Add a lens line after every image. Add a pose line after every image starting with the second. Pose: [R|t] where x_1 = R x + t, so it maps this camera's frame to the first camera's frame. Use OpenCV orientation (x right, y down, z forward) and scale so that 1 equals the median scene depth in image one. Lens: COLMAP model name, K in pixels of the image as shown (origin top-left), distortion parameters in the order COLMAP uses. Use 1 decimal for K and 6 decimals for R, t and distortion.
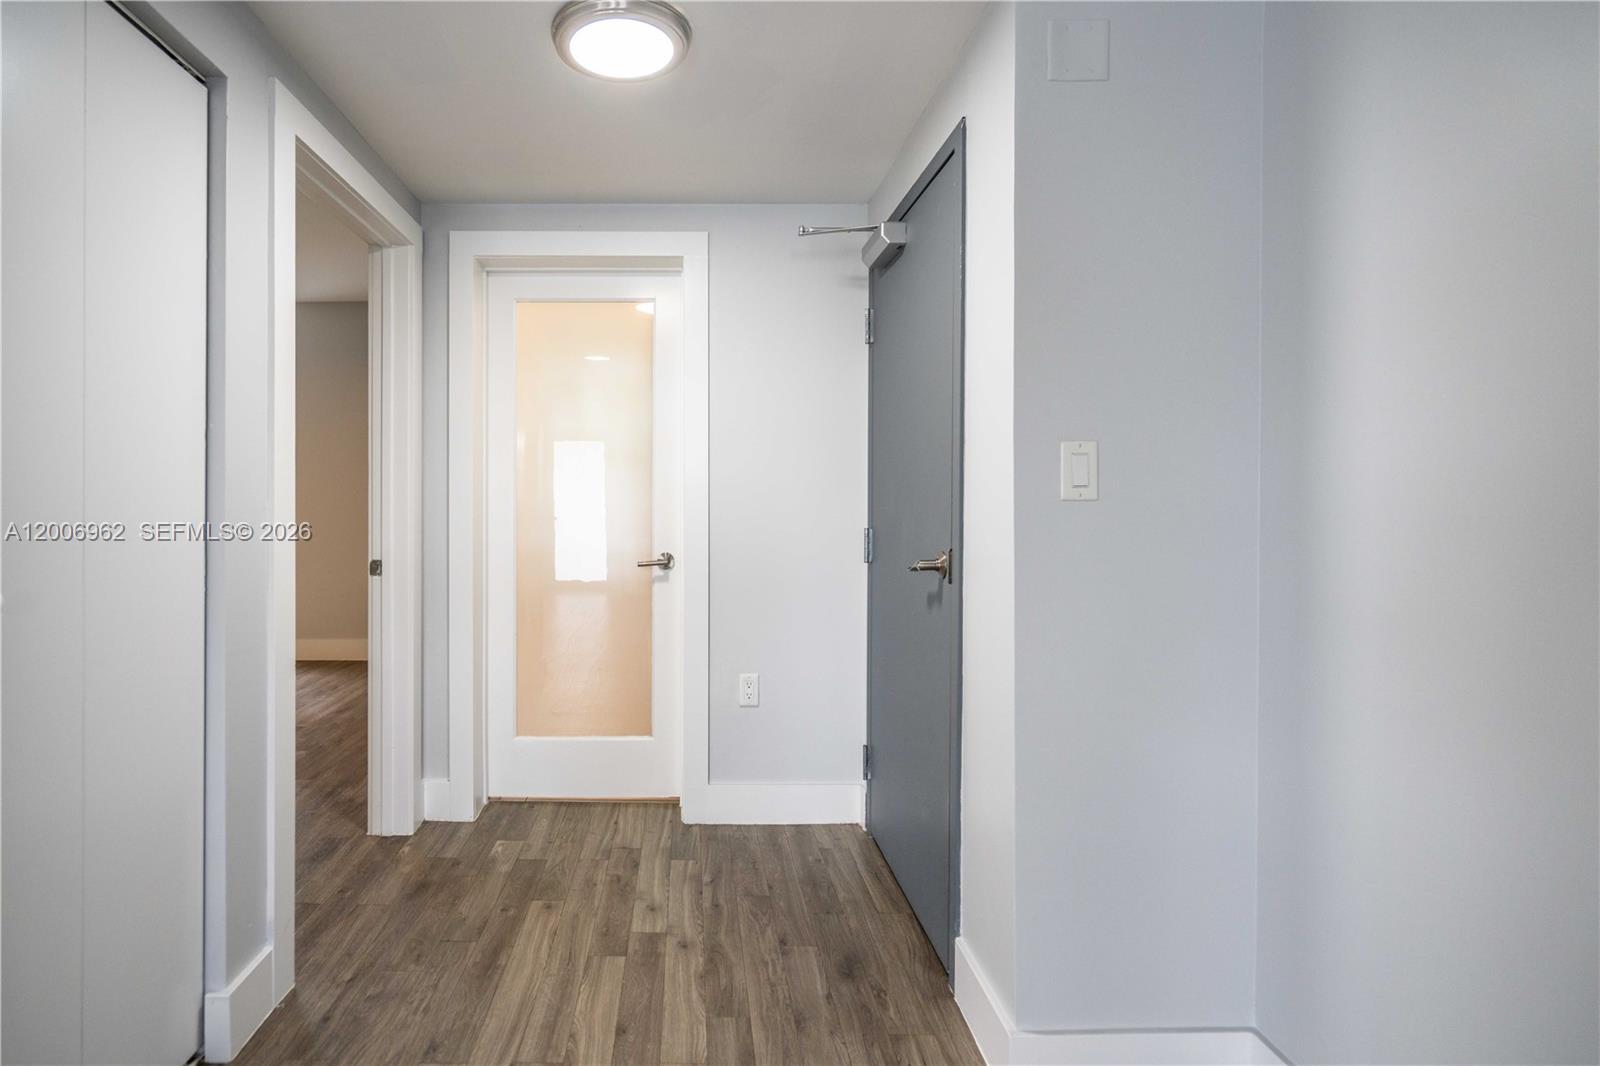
lens RADIAL K [[708.1, 0, 808.6], [0, 708.1, 507.7], [0, 0, 1]] dist [-0.000712, -0.000032]
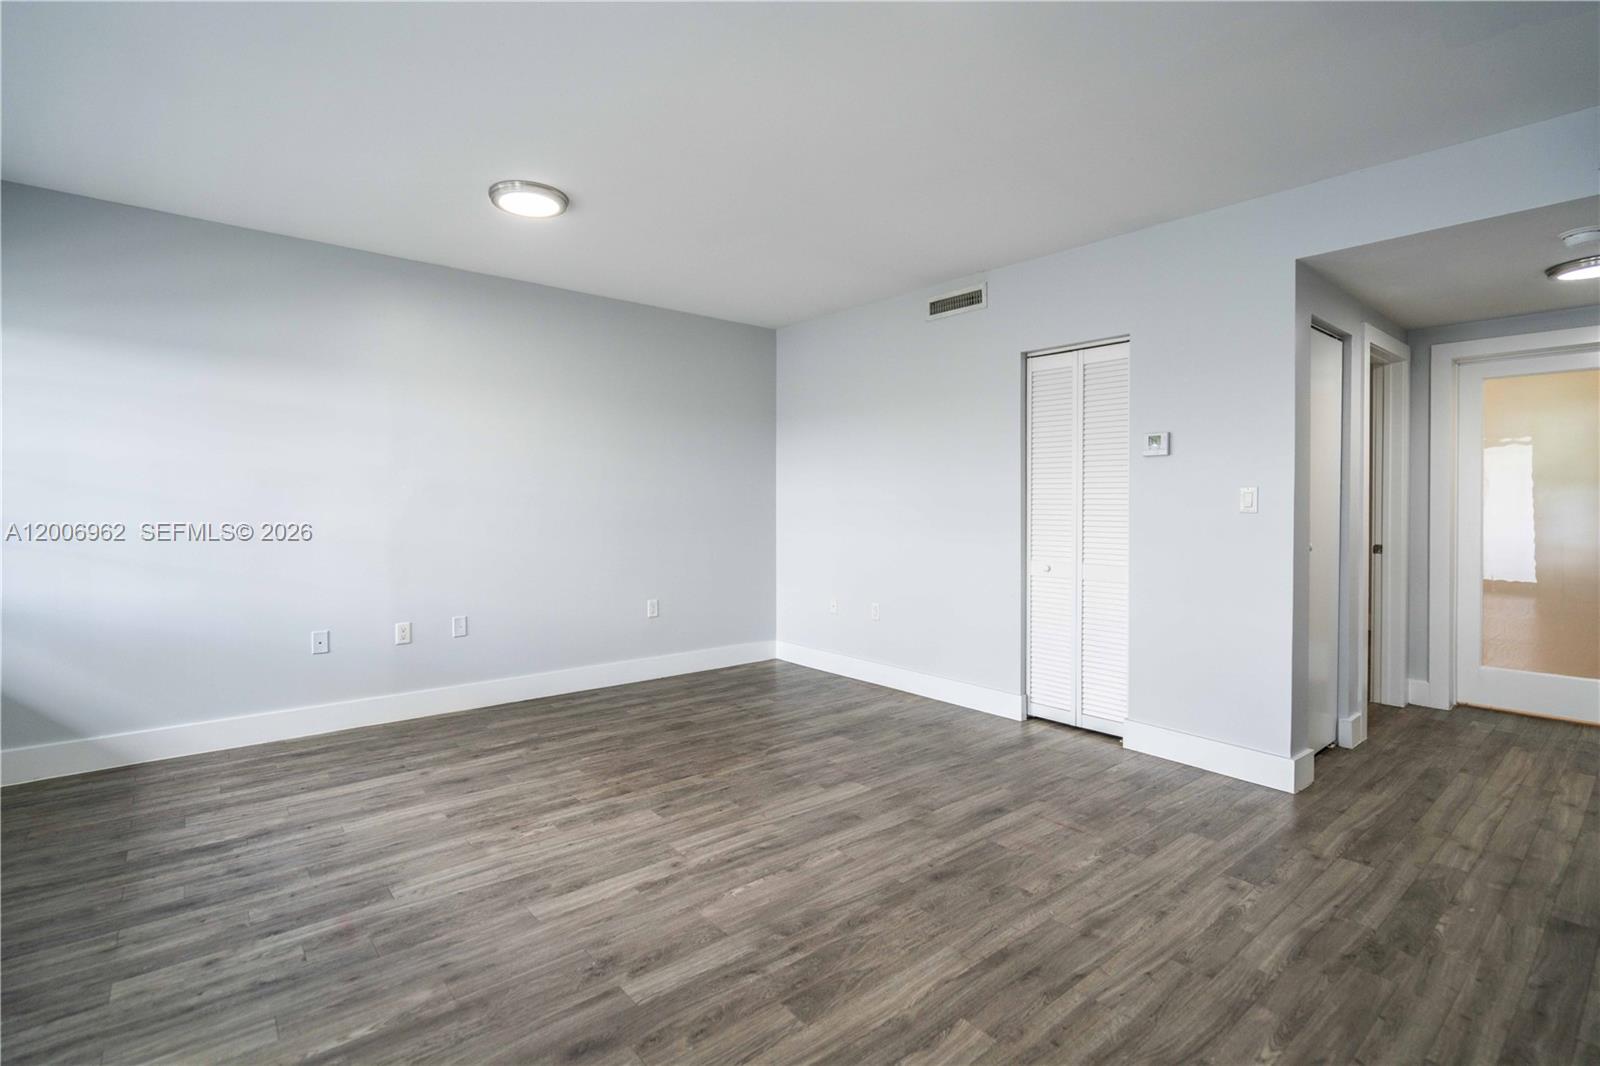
lens RADIAL K [[708.1, 0, 808.6], [0, 708.1, 507.7], [0, 0, 1]] dist [-0.000712, -0.000032]
pose [[0.485529, 0.001274, -0.874219, 0.226922], [-0.000782, 0.999999, 0.001023, -0.017160], [0.874220, 0.000187, 0.485530, -1.060782]]
